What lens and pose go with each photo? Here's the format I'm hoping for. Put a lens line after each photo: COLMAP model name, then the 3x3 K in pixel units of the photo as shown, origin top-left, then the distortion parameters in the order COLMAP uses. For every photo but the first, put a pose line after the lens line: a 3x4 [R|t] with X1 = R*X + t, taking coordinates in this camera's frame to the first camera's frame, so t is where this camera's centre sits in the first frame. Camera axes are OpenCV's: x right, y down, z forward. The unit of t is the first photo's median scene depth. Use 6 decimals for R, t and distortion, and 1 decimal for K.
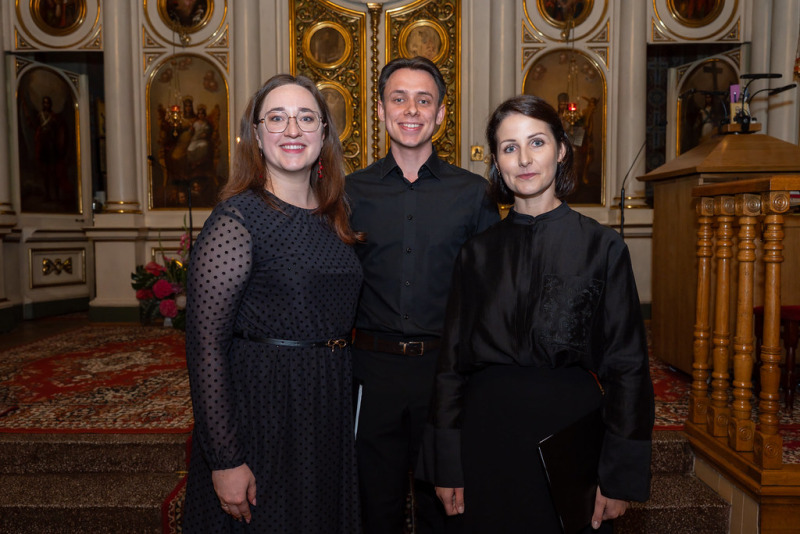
lens RADIAL K [[650.6, 0, 400.0], [0, 650.6, 267.0], [0, 0, 1]] dist [-0.002461, -0.000719]
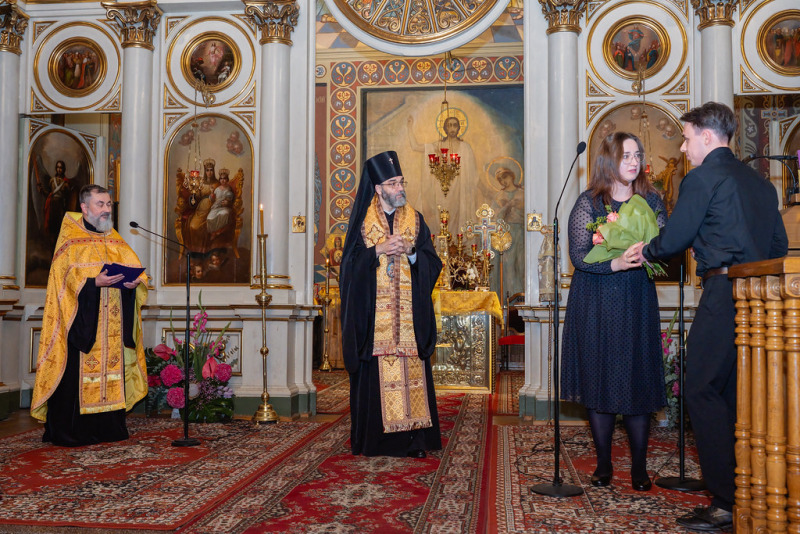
lens RADIAL K [[802.8, 0, 400.0], [0, 802.8, 267.0], [0, 0, 1]] dist [-0.001232, -0.006908]
pose [[0.995317, 0.004386, -0.096561, 0.044468], [-0.014971, 0.993910, -0.109174, 0.002028], [0.095495, 0.110108, 0.989321, -0.058001]]
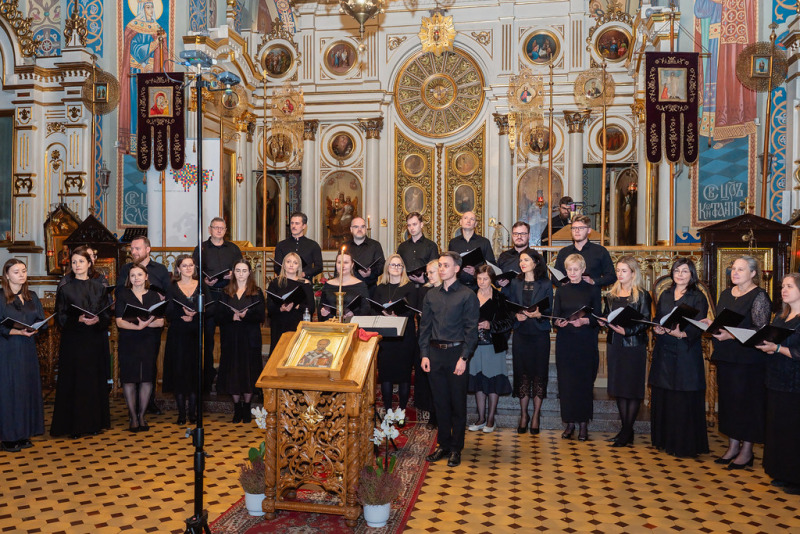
lens RADIAL K [[727.3, 0, 400.0], [0, 727.3, 267.0], [0, 0, 1]] dist [-0.006083, 0.003085]
pose [[0.989074, 0.011259, -0.146987, 0.165567], [-0.020018, 0.998102, -0.058241, 0.081342], [0.146052, 0.060547, 0.987422, -1.102512]]
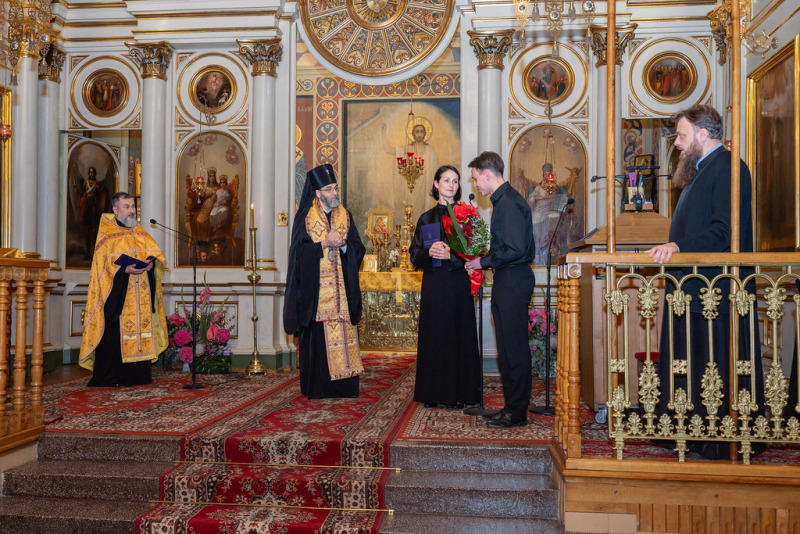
lens RADIAL K [[727.3, 0, 400.0], [0, 727.3, 267.0], [0, 0, 1]] dist [-0.006083, 0.003085]
pose [[0.996459, 0.007672, -0.083727, 0.109253], [-0.014742, 0.996343, -0.084157, 0.011669], [0.082775, 0.085093, 0.992929, -0.219320]]
